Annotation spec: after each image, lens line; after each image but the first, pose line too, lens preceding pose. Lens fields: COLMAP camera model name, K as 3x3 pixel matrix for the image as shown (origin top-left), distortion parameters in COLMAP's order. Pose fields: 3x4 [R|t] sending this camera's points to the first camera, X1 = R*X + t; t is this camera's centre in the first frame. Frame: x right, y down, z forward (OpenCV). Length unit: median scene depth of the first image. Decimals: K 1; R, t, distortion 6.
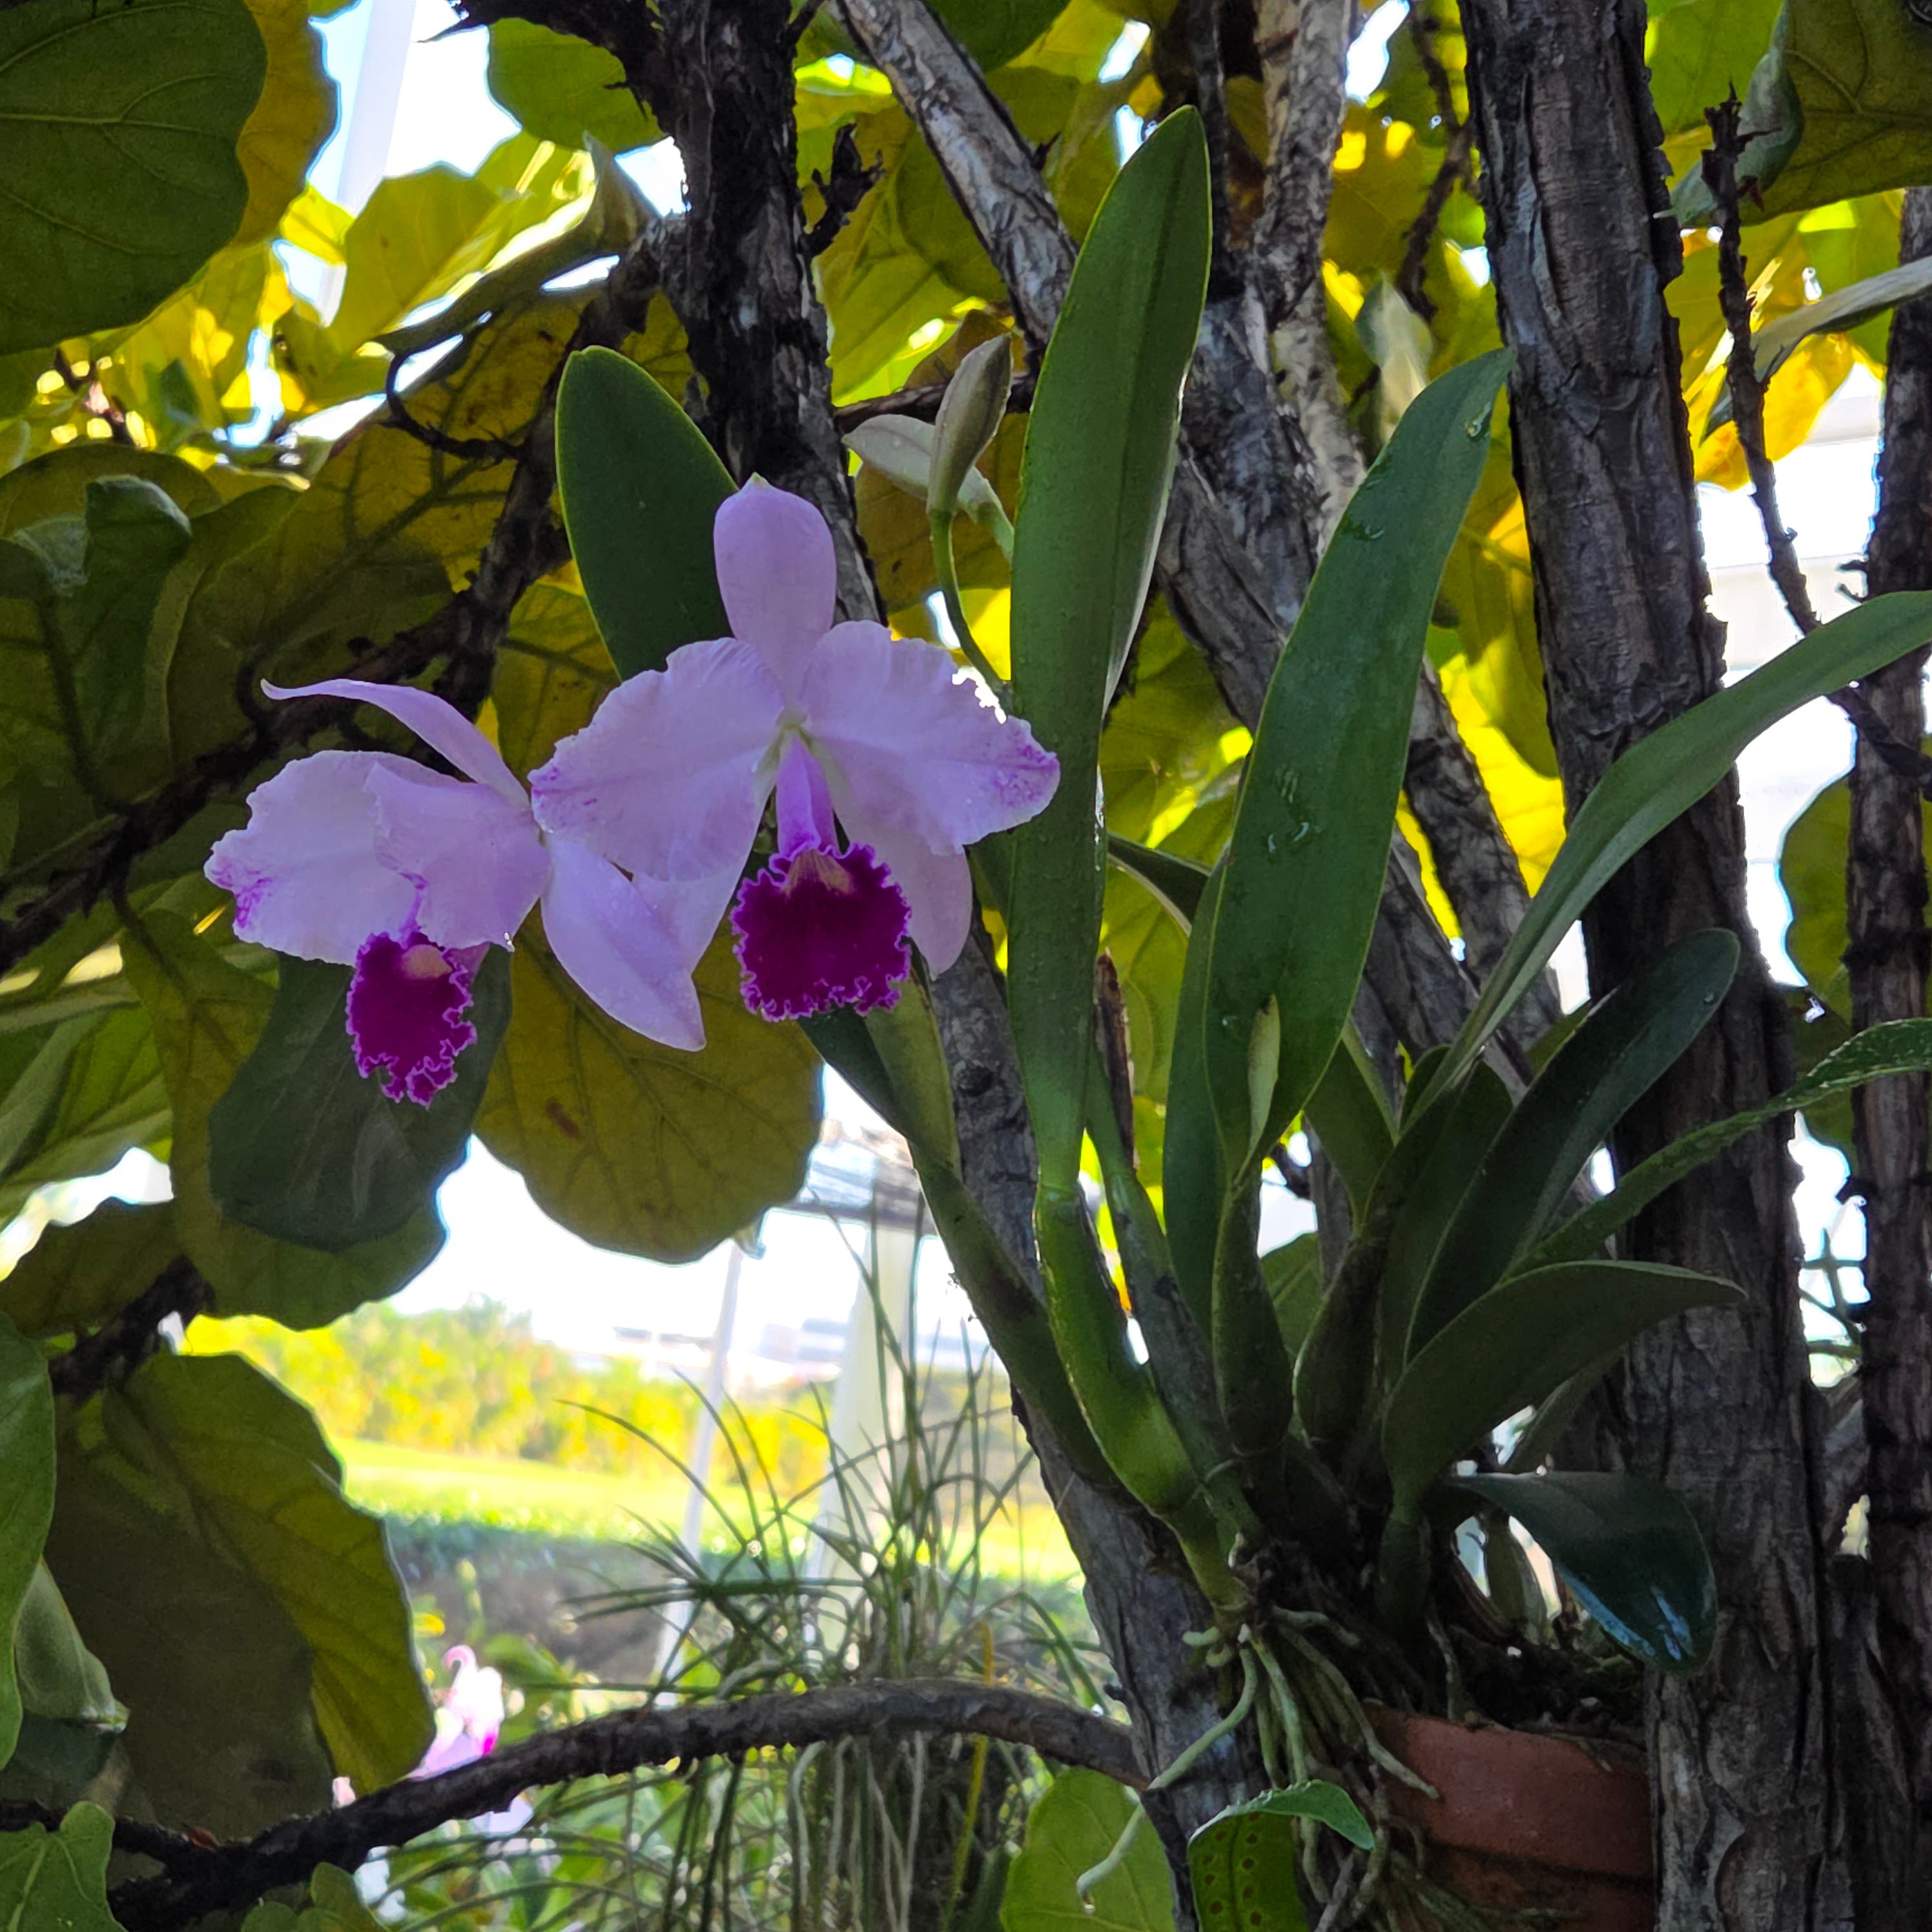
lens RADIAL K [[2385.7, 0, 966.0], [0, 2385.7, 966.0], [0, 0, 1]] dist [0.218170, -0.774505]
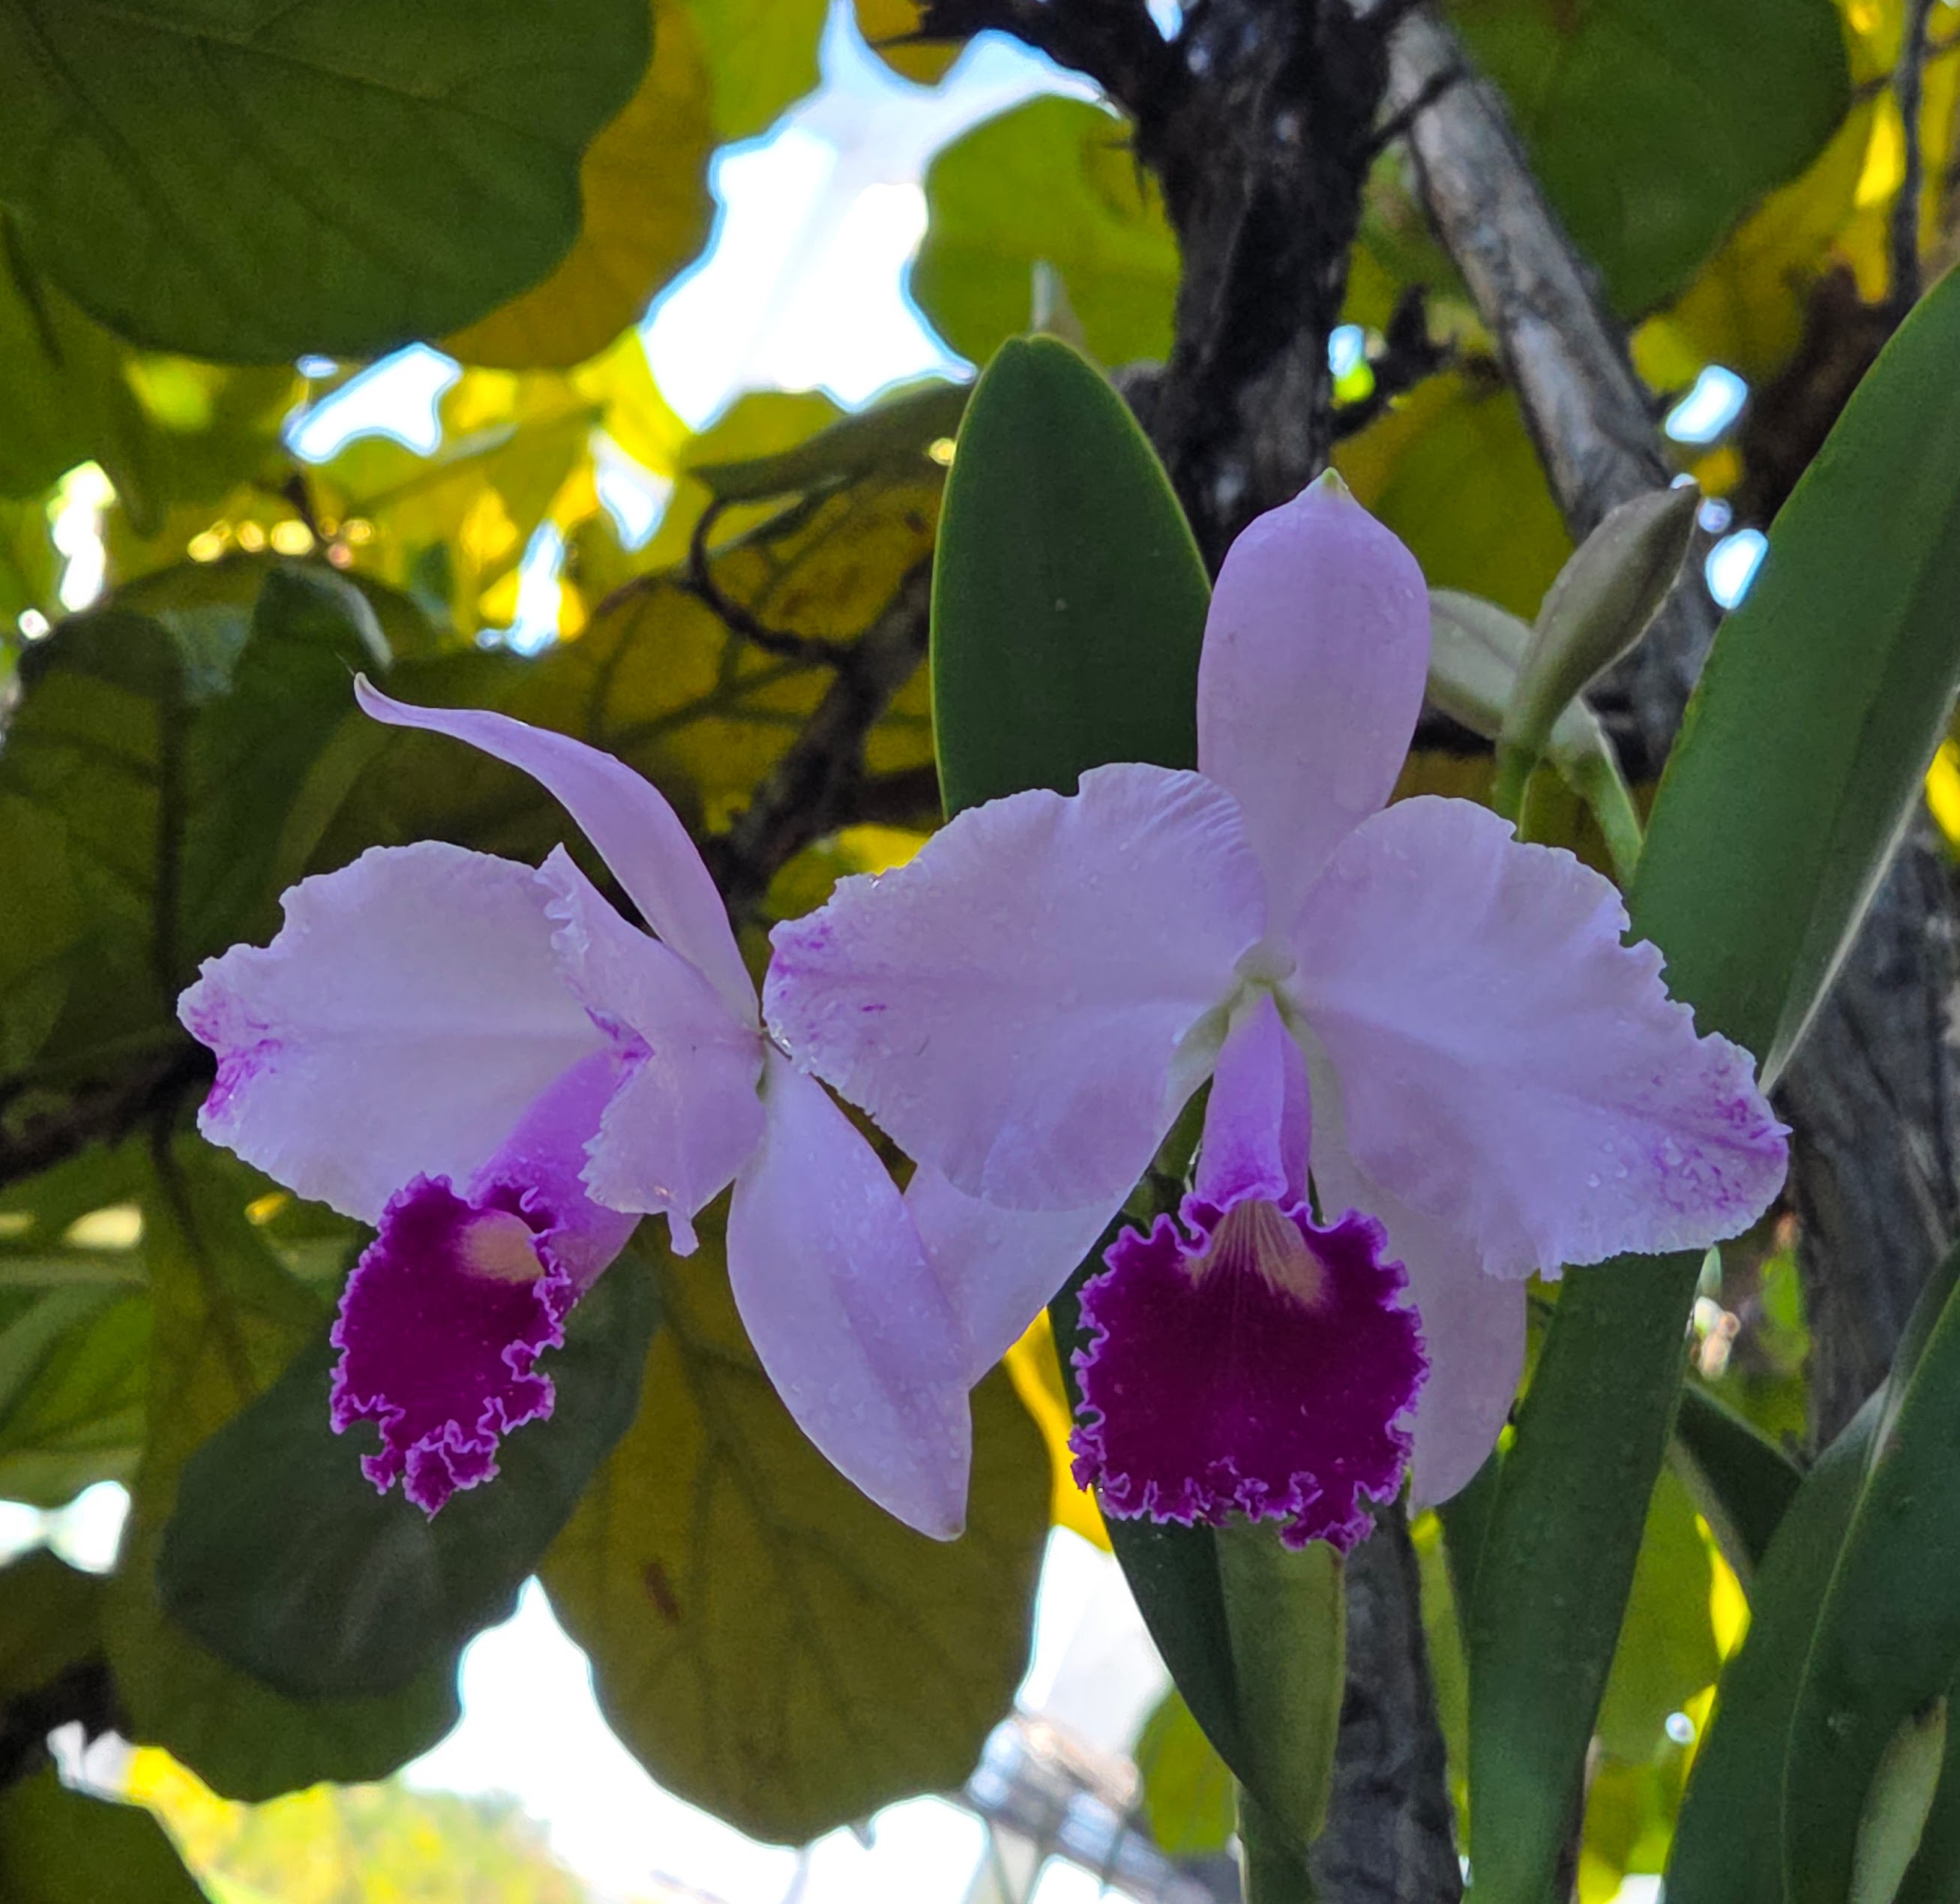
lens RADIAL K [[2784.2, 0, 877.8], [0, 2784.2, 952.5], [0, 0, 1]] dist [0.017196, 0.002811]
pose [[0.965295, 0.217738, -0.144208, -0.066411], [-0.241098, 0.955210, -0.171595, 0.020981], [0.100386, 0.200408, 0.974556, 0.379359]]
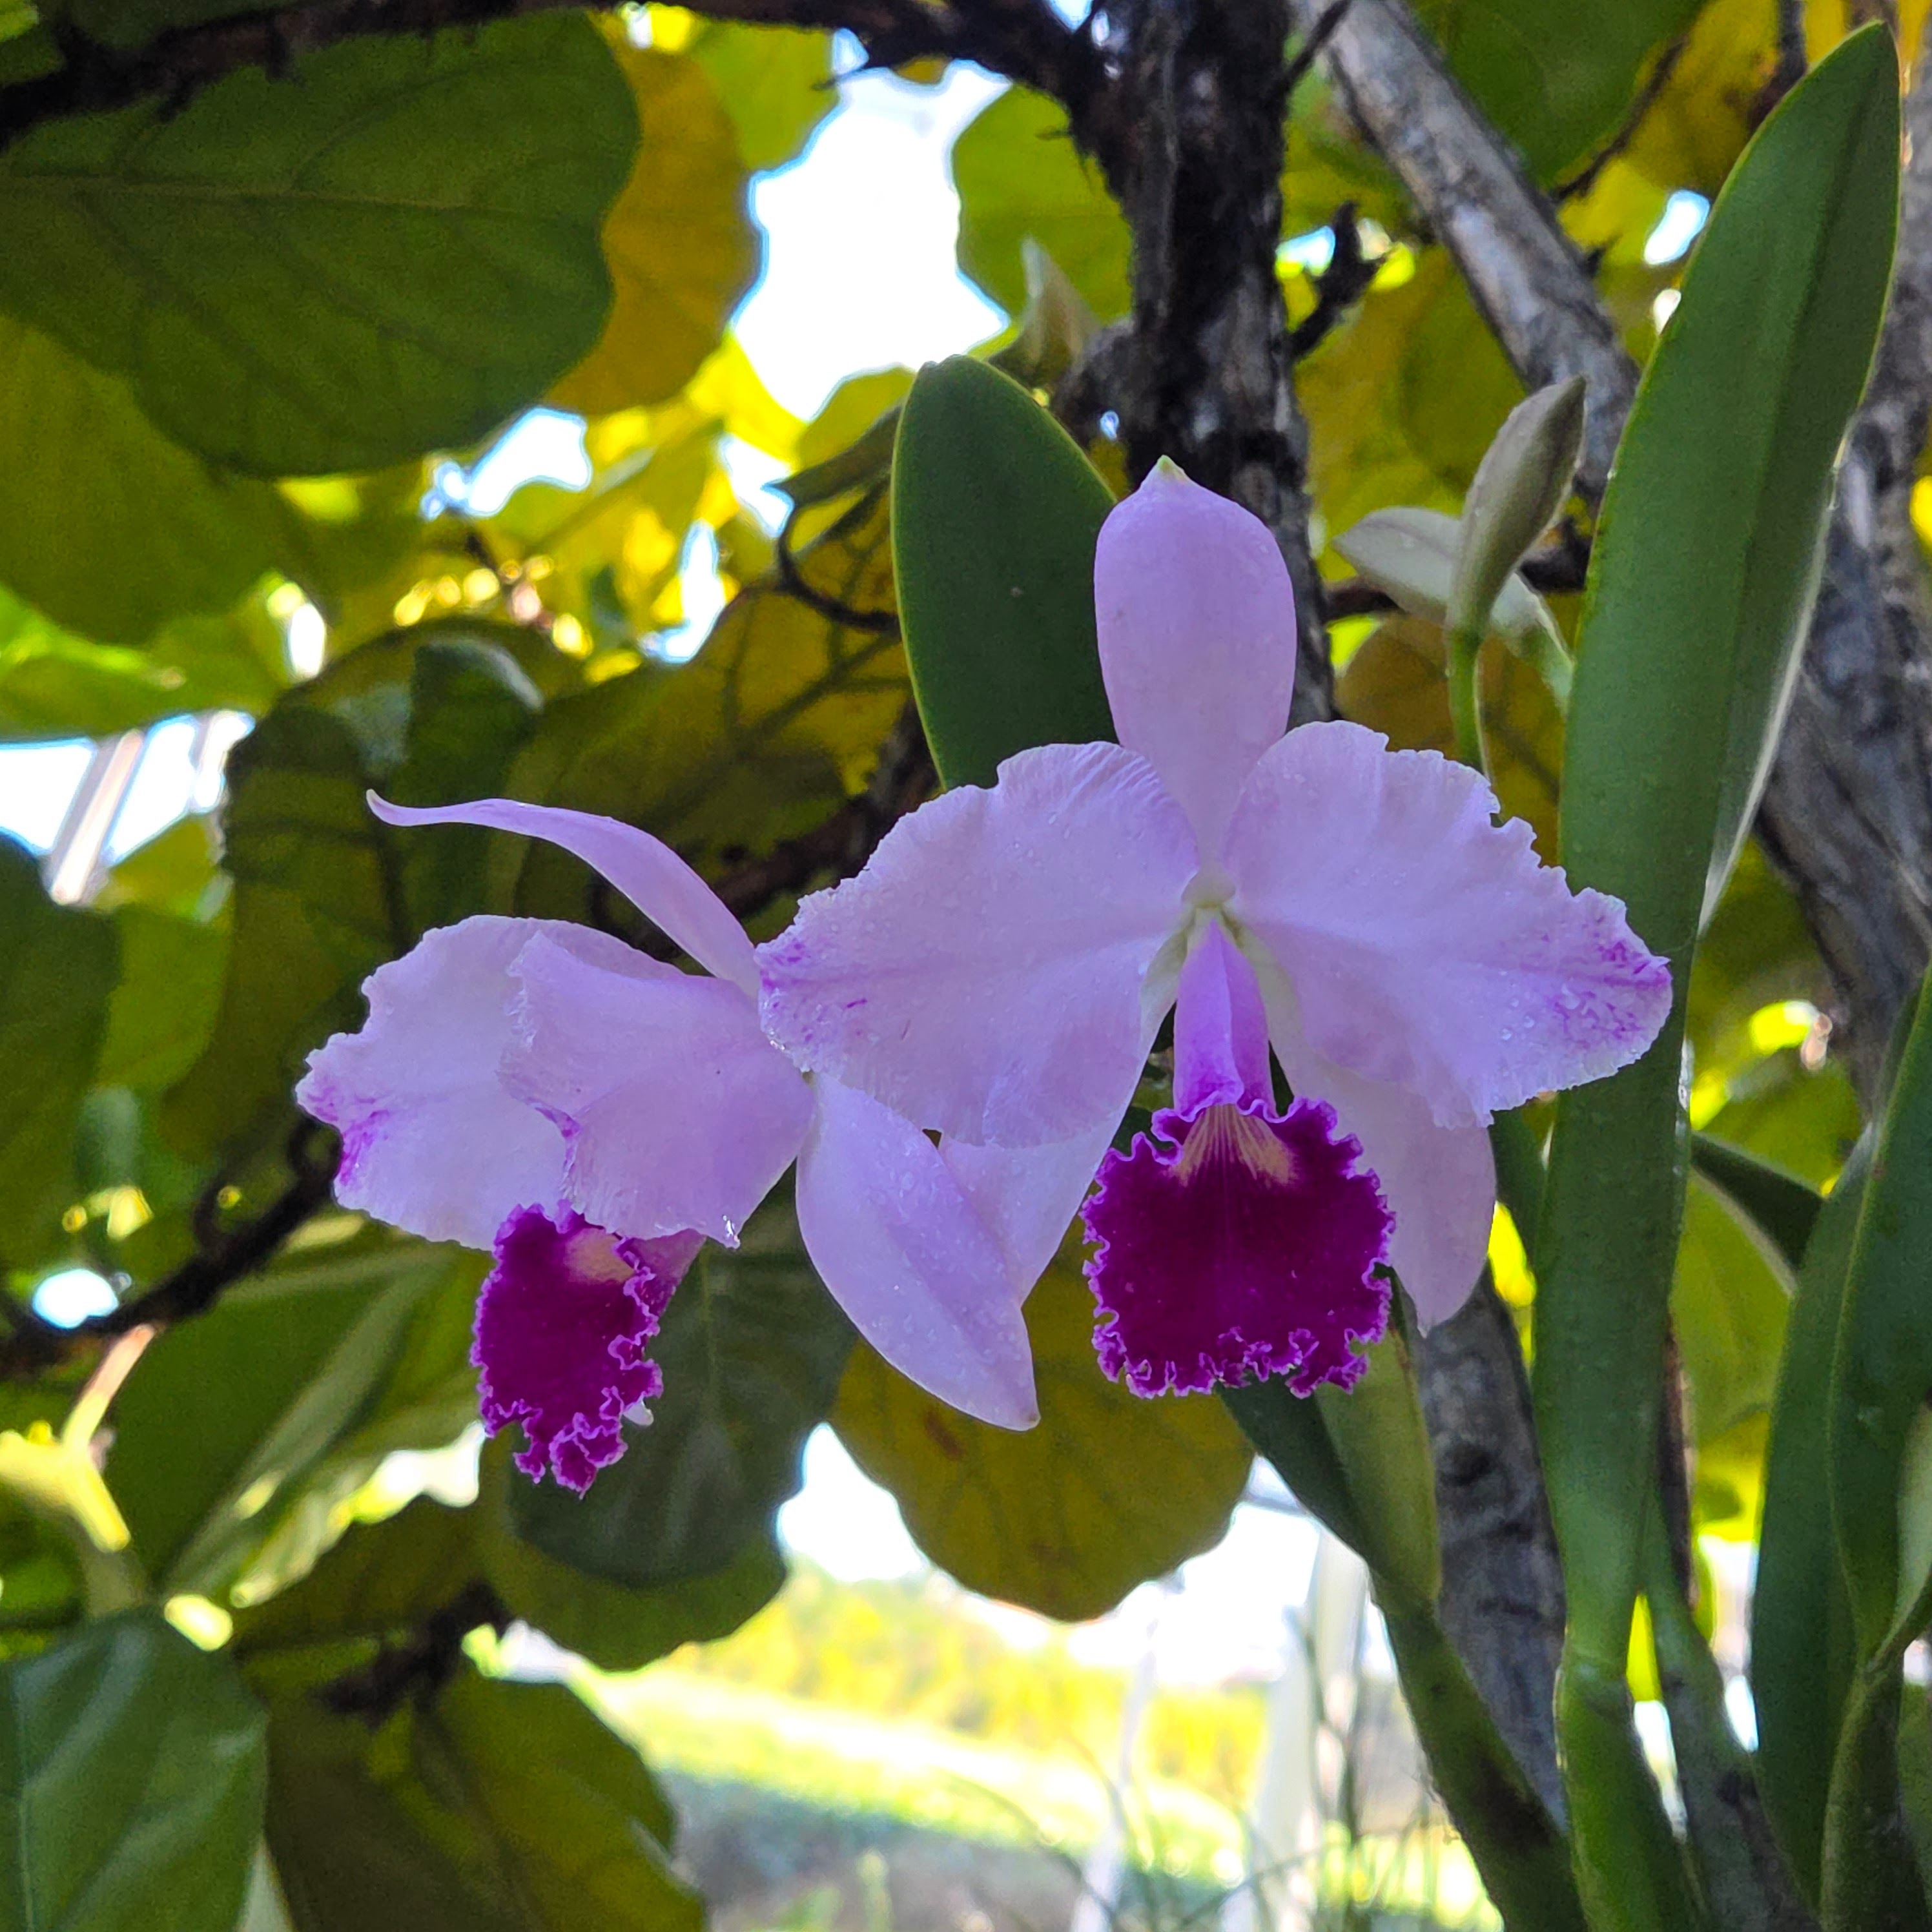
lens RADIAL K [[2403.9, 0, 1033.0], [0, 2403.9, 1021.1], [0, 0, 1]] dist [0.027699, 0.040655]
pose [[0.985420, 0.046331, -0.163712, -0.015365], [-0.061675, 0.994037, -0.089921, -0.012683], [0.158570, 0.098706, 0.982401, 0.391013]]
